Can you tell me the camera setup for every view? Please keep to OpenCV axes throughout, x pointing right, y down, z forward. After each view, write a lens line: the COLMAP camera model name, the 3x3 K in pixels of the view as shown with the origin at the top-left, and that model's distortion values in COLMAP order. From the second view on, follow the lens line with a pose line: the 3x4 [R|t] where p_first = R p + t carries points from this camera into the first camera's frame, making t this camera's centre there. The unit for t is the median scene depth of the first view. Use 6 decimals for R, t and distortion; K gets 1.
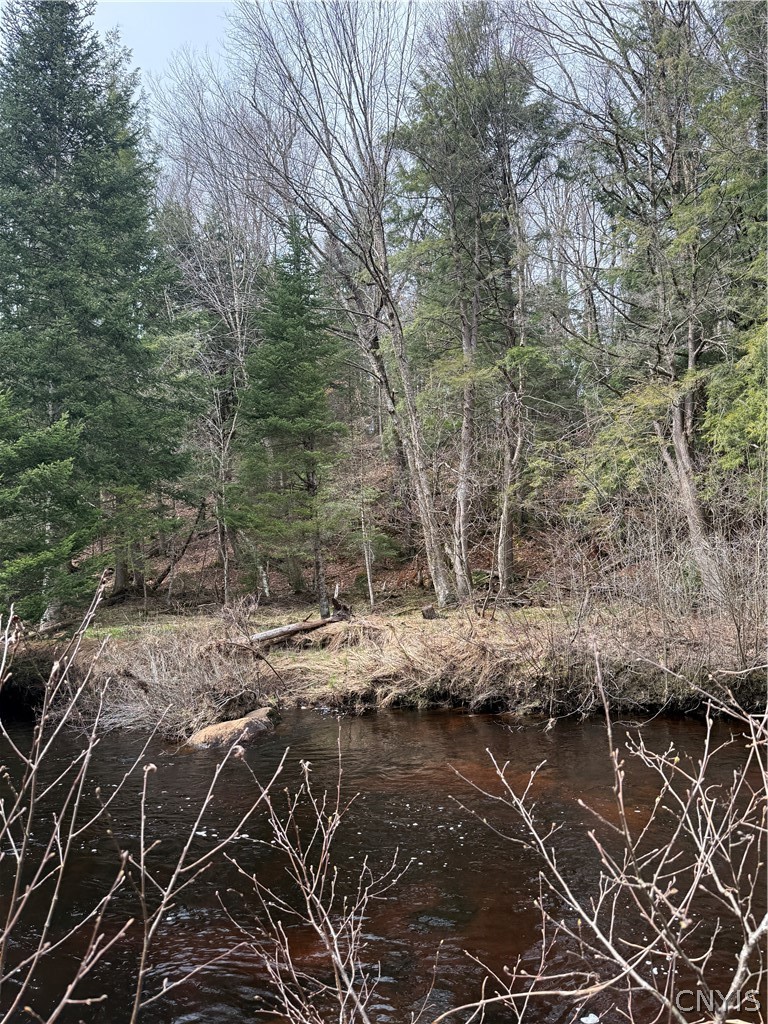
lens RADIAL K [[799.5, 0, 388.6], [0, 799.5, 508.3], [0, 0, 1]] dist [0.074555, -0.000866]
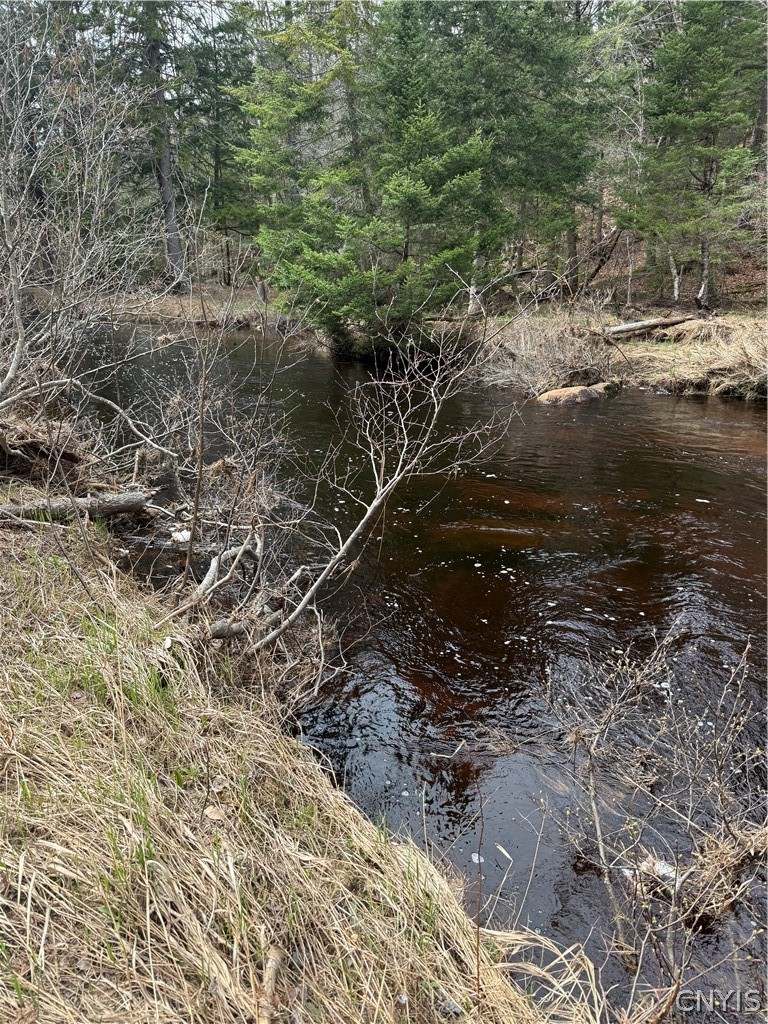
lens RADIAL K [[722.4, 0, 383.5], [0, 722.4, 515.3], [0, 0, 1]] dist [0.007245, -0.012561]
pose [[0.840678, 0.192041, -0.506341, 0.150134], [0.018504, 0.924277, 0.381275, 0.002441], [0.541219, -0.329899, 0.773465, -0.113988]]
